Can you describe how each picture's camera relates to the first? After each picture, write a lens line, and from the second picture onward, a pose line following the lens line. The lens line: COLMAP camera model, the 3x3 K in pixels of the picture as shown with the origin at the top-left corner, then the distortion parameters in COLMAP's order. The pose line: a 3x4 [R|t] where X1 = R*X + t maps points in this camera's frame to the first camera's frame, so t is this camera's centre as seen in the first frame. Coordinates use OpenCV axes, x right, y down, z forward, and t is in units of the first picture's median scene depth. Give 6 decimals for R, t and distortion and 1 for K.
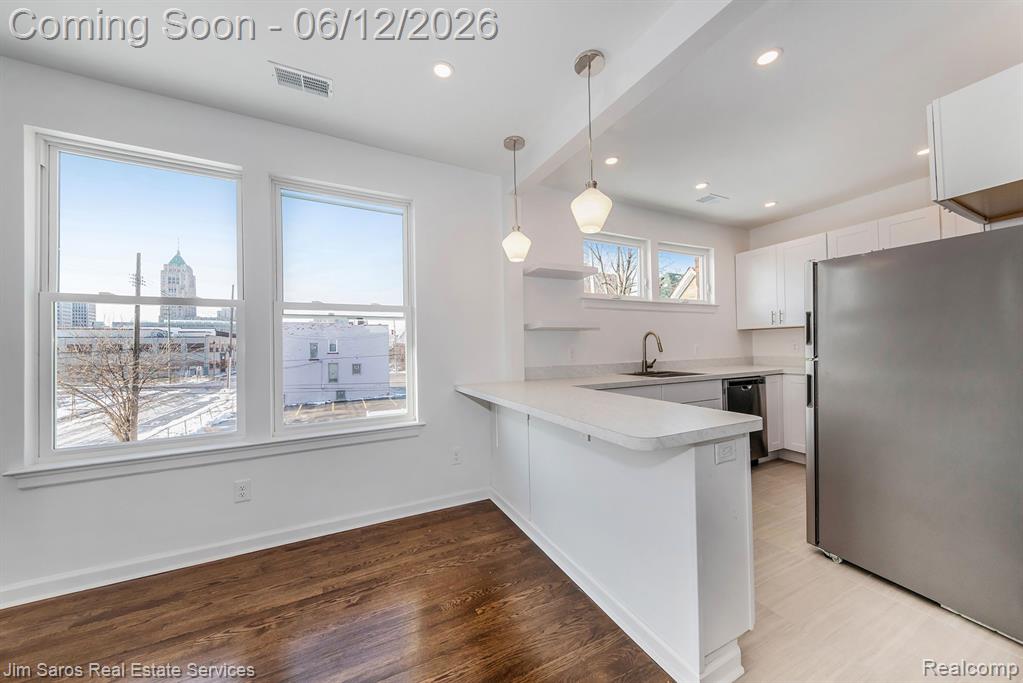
lens RADIAL K [[366.6, 0, 510.1], [0, 366.6, 343.0], [0, 0, 1]] dist [0.001435, 0.000065]
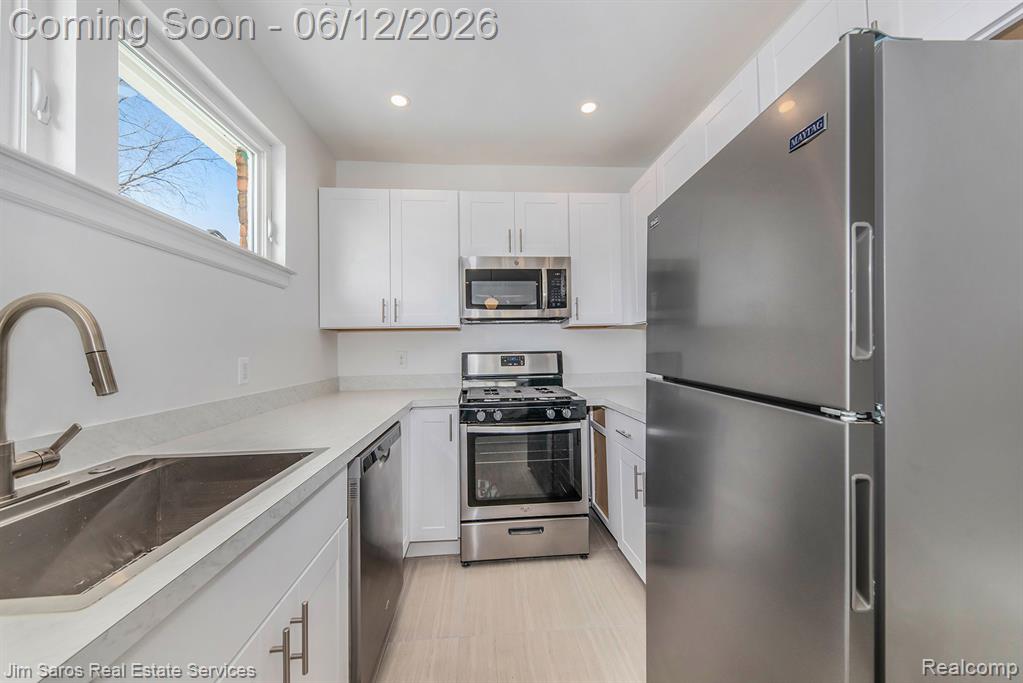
lens RADIAL K [[366.6, 0, 510.1], [0, 366.6, 343.0], [0, 0, 1]] dist [0.001435, 0.000065]
pose [[0.372277, 0.033202, 0.927528, 0.275446], [-0.005118, 0.999418, -0.033721, 0.000952], [-0.928108, 0.007807, 0.372230, 0.647683]]
